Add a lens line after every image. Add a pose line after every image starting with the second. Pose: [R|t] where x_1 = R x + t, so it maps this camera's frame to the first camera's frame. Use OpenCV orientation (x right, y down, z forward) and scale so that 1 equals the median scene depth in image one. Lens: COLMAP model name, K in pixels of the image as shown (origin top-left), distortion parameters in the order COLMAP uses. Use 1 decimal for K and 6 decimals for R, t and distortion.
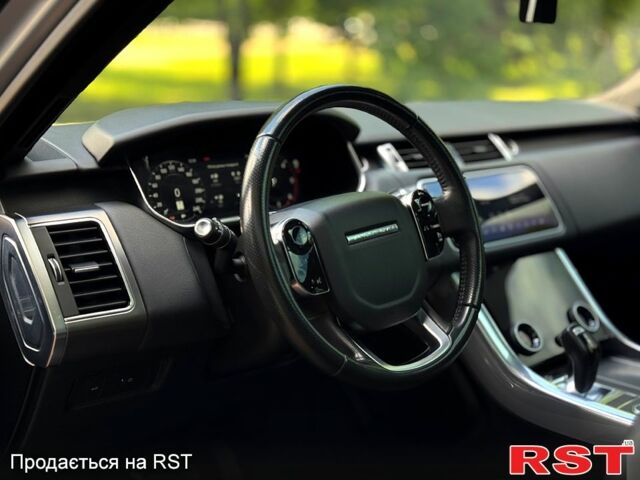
lens RADIAL K [[1036.2, 0, 320.0], [0, 1036.2, 240.0], [0, 0, 1]] dist [0.178821, -0.026578]
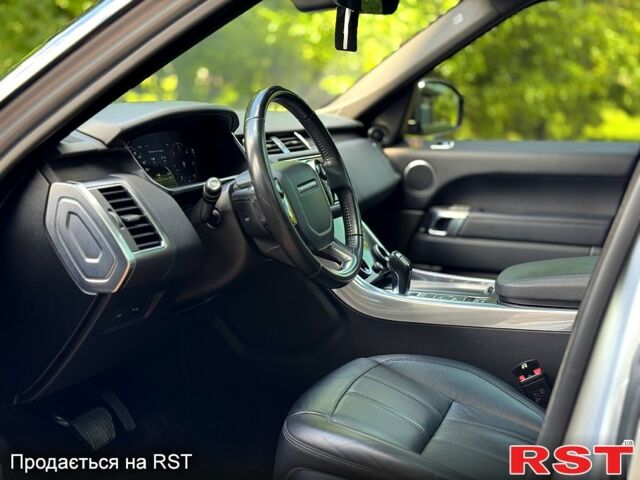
lens RADIAL K [[1036.2, 0, 320.0], [0, 1036.2, 240.0], [0, 0, 1]] dist [0.178821, -0.026578]
pose [[0.876214, -0.065744, 0.477418, -0.648713], [0.089945, 0.995554, -0.027982, 0.113297], [-0.473455, 0.067459, 0.878231, -0.297410]]
